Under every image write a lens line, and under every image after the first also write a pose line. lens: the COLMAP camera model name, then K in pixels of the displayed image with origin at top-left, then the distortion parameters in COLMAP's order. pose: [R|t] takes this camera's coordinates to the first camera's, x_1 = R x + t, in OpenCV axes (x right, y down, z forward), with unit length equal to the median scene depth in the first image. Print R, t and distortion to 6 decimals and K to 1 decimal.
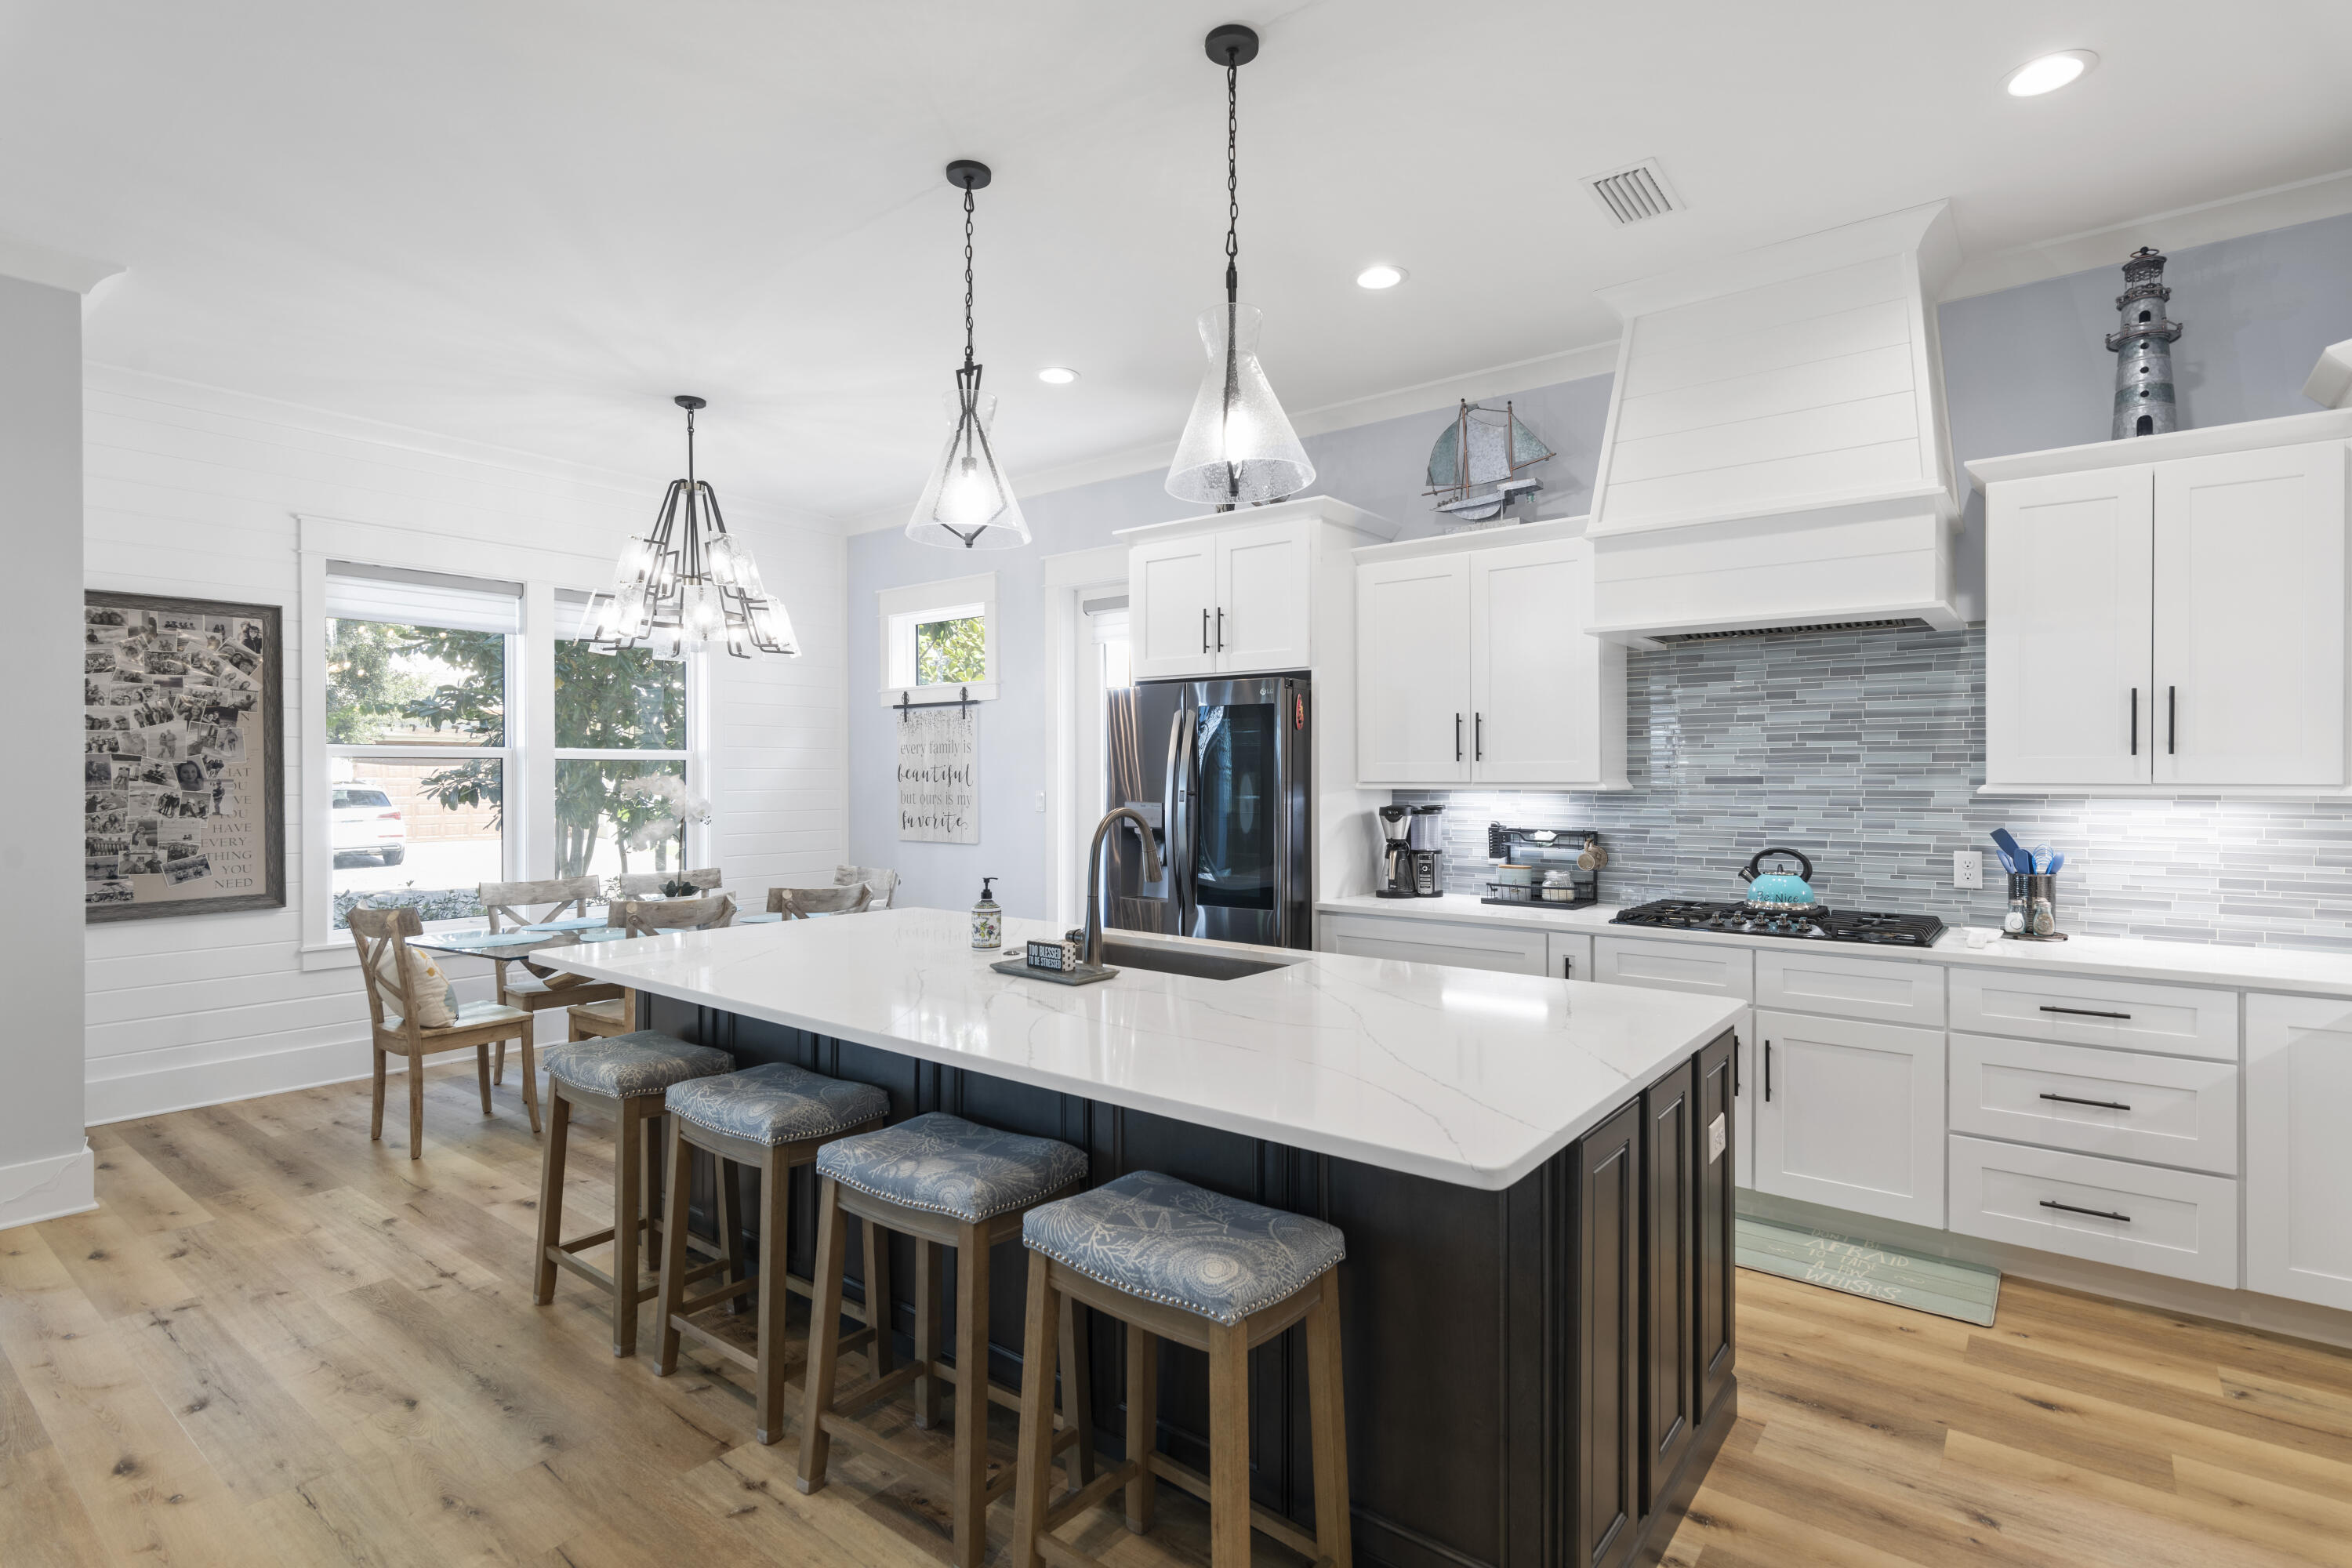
lens RADIAL K [[1145.9, 0, 1176.8], [0, 1145.9, 775.6], [0, 0, 1]] dist [0.002853, -0.000410]
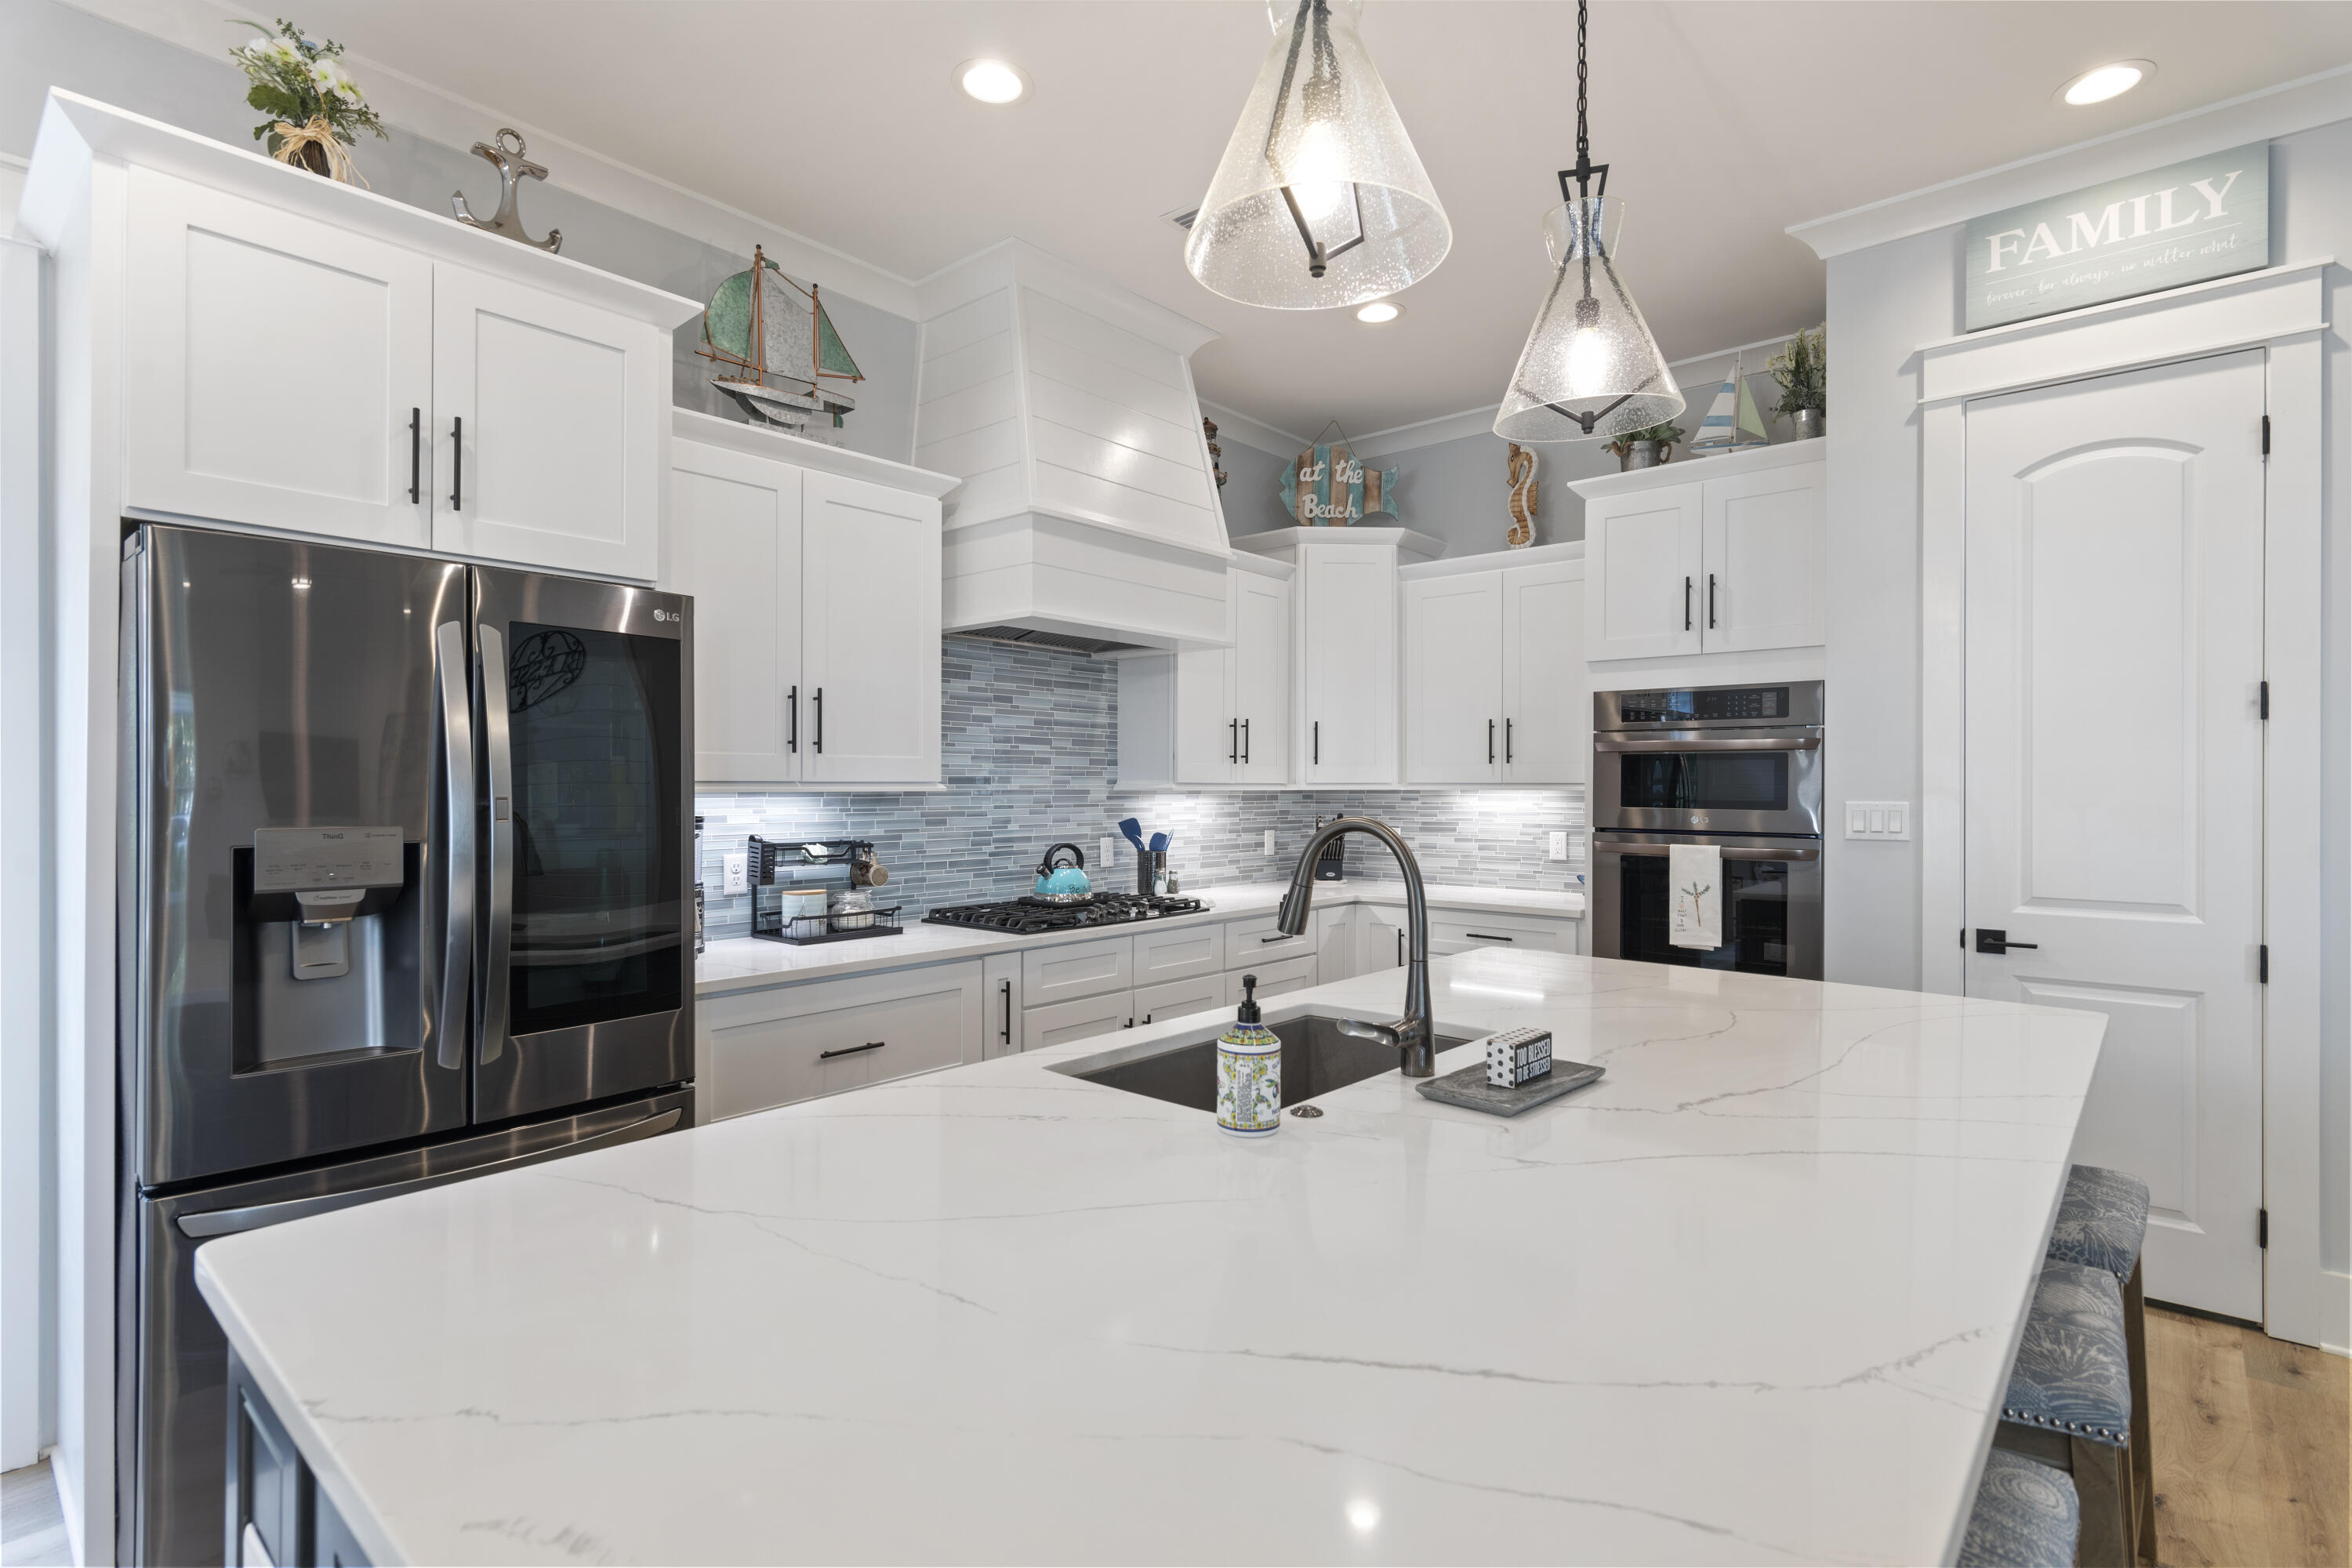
lens RADIAL K [[1145.9, 0, 1176.5], [0, 1145.9, 788.7], [0, 0, 1]] dist [0.002853, -0.000410]
pose [[0.048595, -0.003273, 0.998813, -0.495267], [-0.004219, 0.999985, 0.003482, 0.007142], [-0.998810, -0.004383, 0.048581, 0.773850]]
